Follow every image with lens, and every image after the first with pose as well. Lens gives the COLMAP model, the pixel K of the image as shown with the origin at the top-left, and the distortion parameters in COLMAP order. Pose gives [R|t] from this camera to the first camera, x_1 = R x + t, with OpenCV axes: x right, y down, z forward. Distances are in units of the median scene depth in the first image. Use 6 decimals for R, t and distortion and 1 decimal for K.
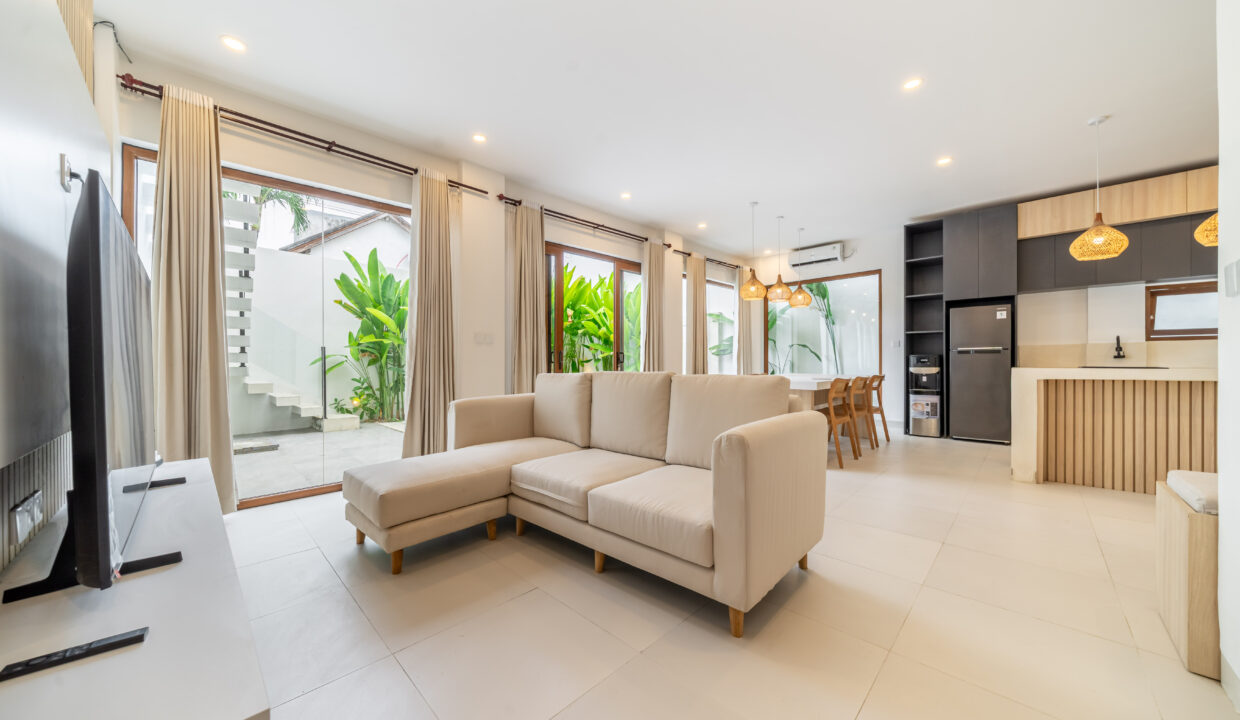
lens RADIAL K [[426.0, 0, 609.3], [0, 426.0, 362.8], [0, 0, 1]] dist [-0.007626, 0.000456]
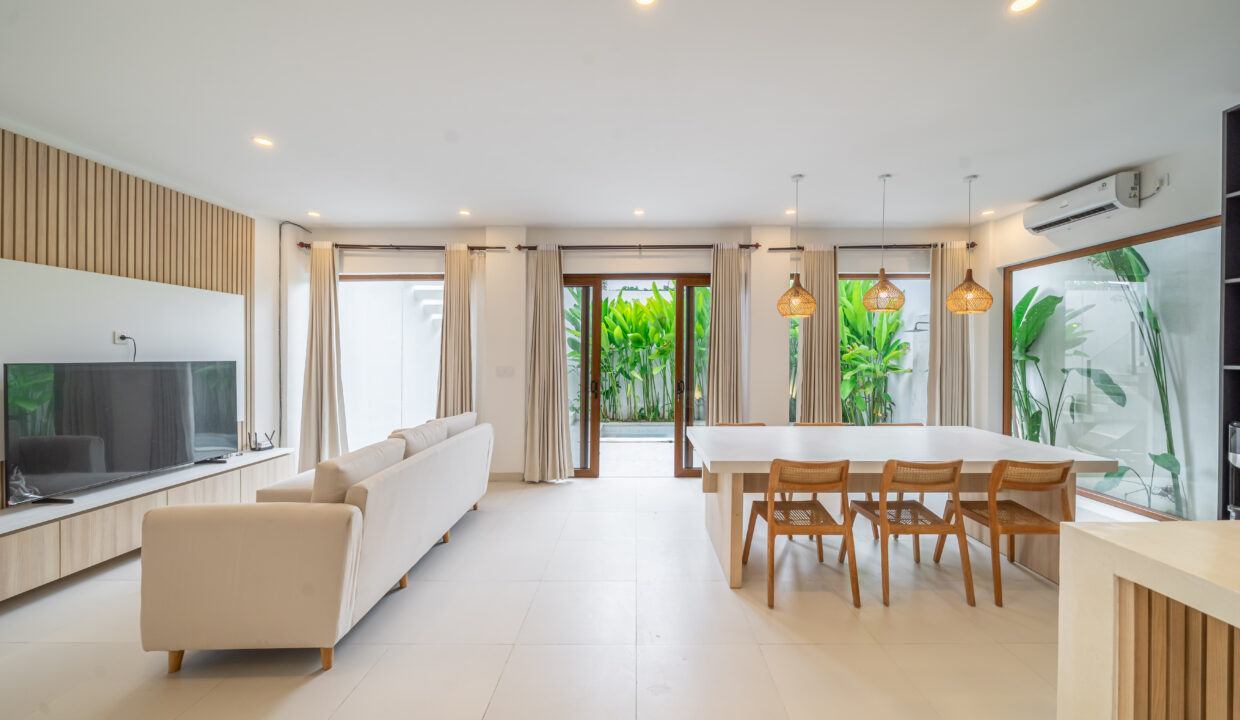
lens RADIAL K [[426.0, 0, 643.7], [0, 426.0, 357.6], [0, 0, 1]] dist [-0.007626, 0.000456]
pose [[0.710119, 0.019156, -0.703821, 0.582699], [-0.006259, 0.999762, 0.020895, -0.087685], [0.704054, -0.010433, 0.710070, 0.308708]]
